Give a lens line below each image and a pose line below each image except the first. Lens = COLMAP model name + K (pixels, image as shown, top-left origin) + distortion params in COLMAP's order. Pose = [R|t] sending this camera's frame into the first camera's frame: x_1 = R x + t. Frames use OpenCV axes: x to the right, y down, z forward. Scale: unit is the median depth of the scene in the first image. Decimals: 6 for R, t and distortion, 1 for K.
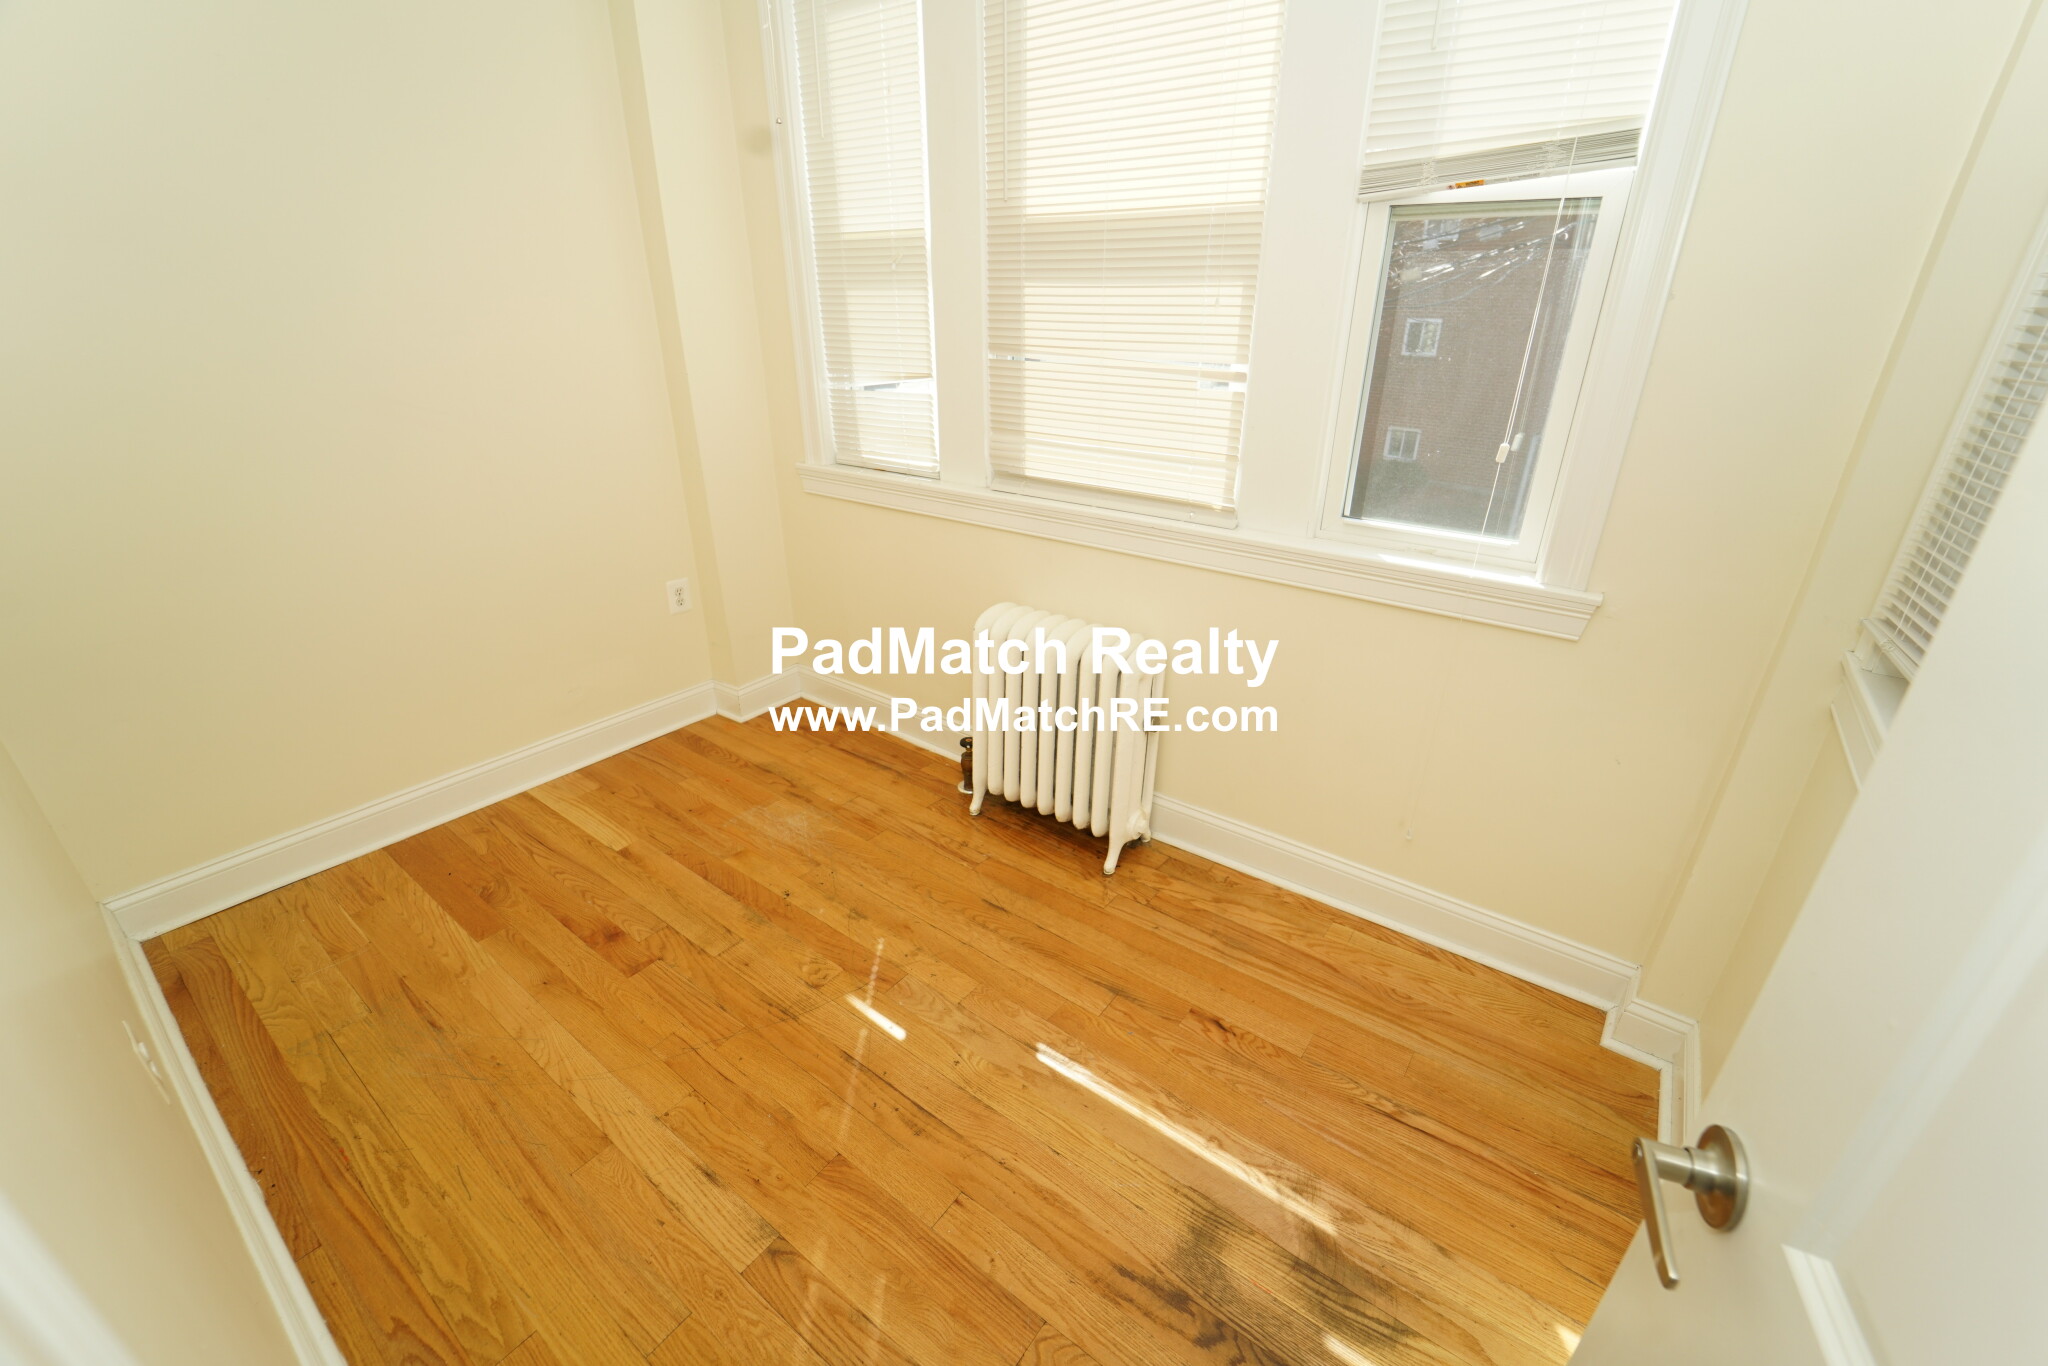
lens RADIAL K [[831.2, 0, 1033.3], [0, 831.2, 685.4], [0, 0, 1]] dist [-0.023160, 0.001126]
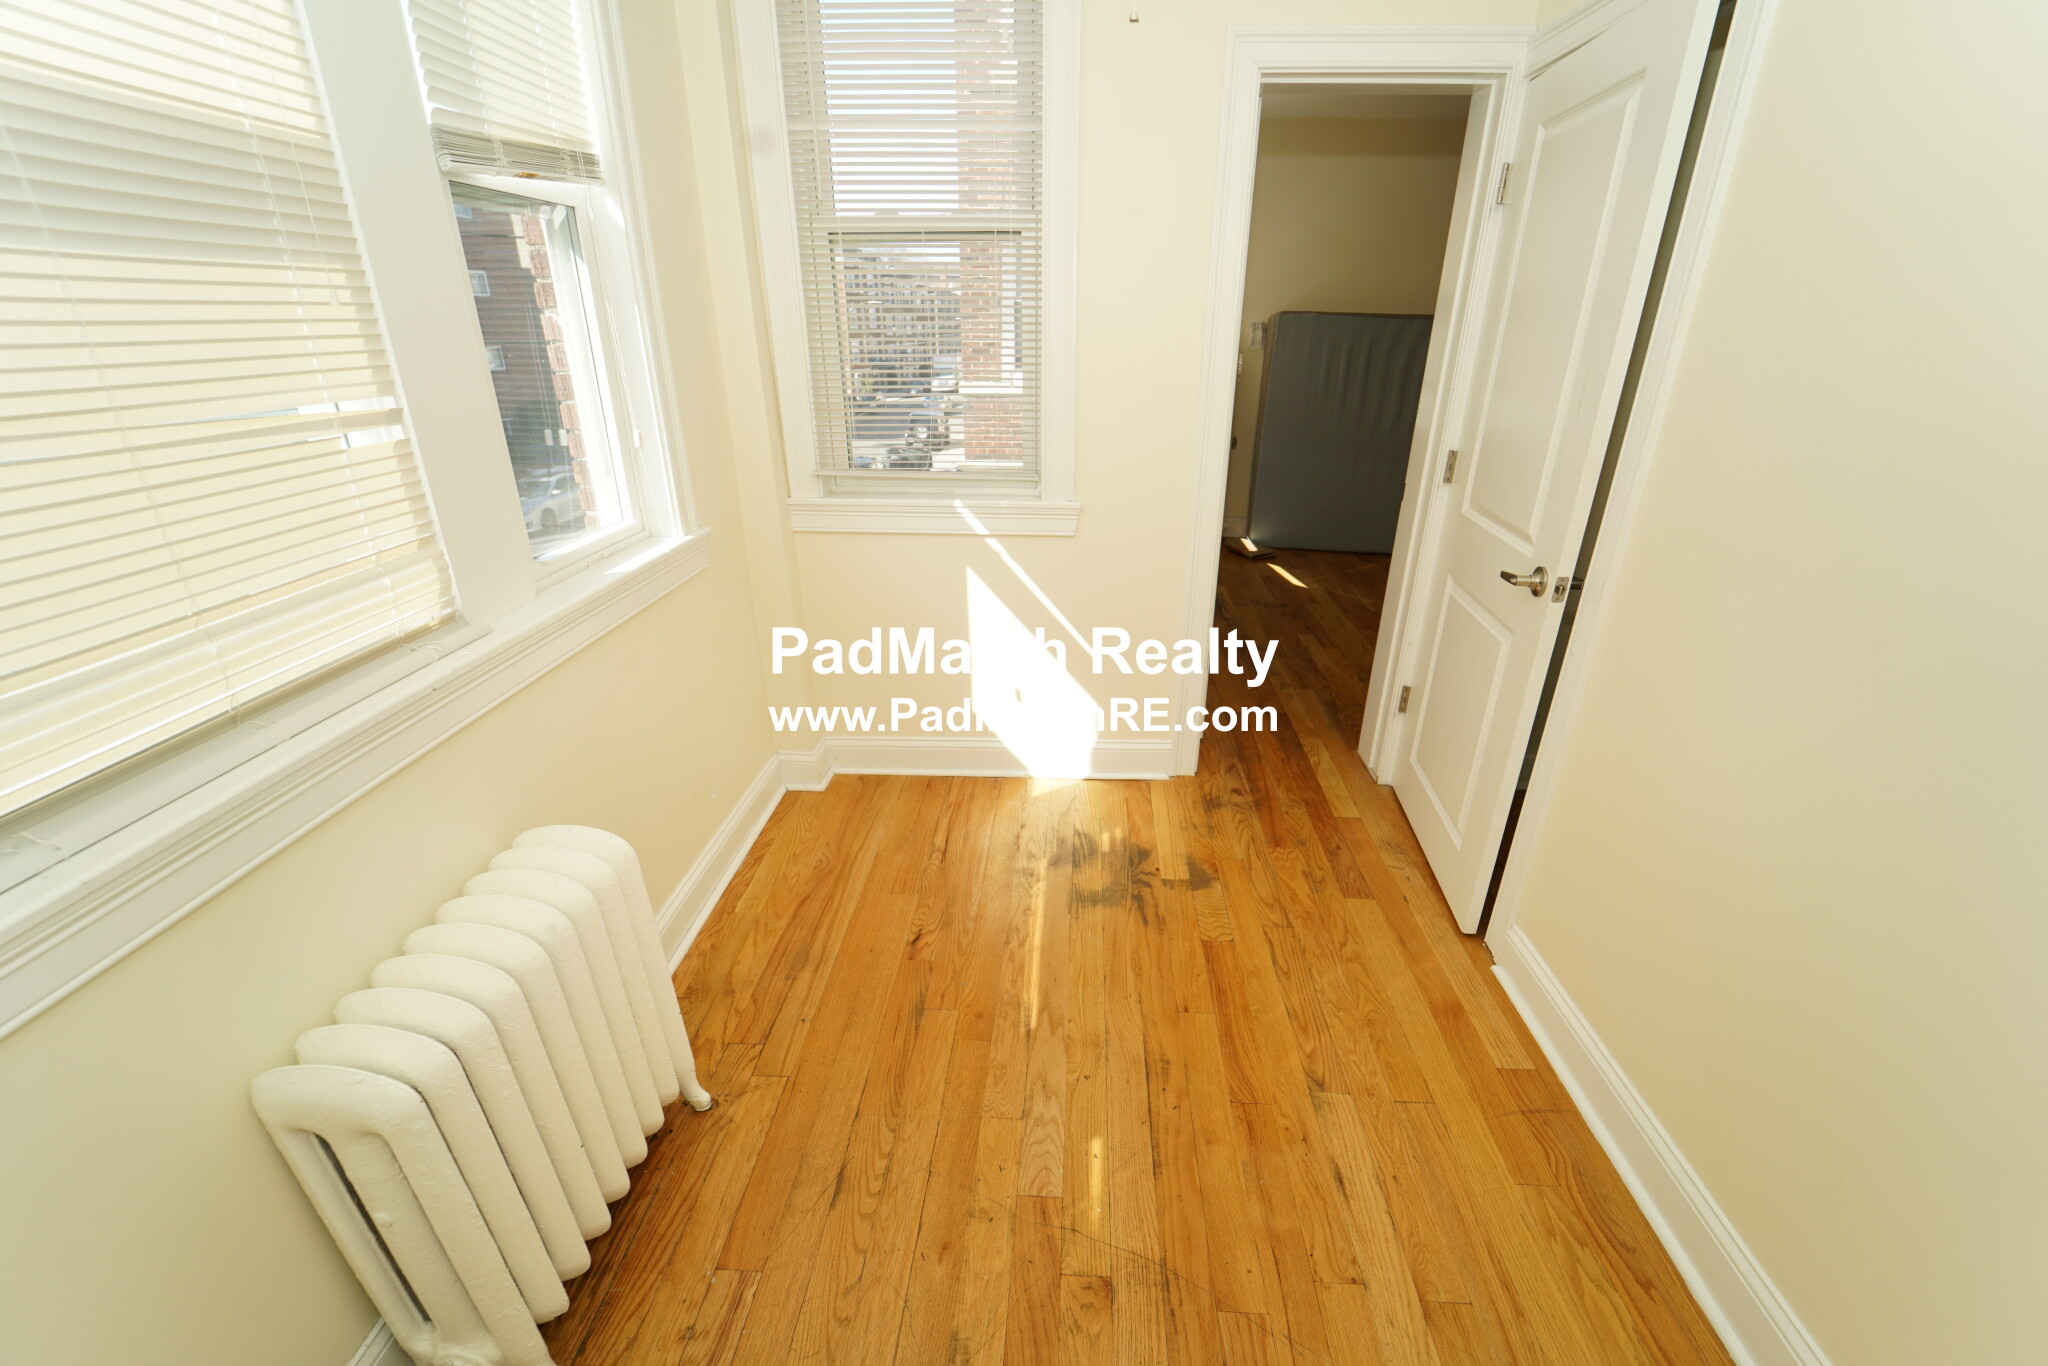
lens RADIAL K [[831.2, 0, 1033.3], [0, 831.2, 685.4], [0, 0, 1]] dist [-0.023160, 0.001126]
pose [[-0.546850, -0.344441, 0.763096, -0.639968], [0.342452, 0.739698, 0.579288, -0.472483], [-0.763991, 0.578107, -0.286549, 1.051796]]
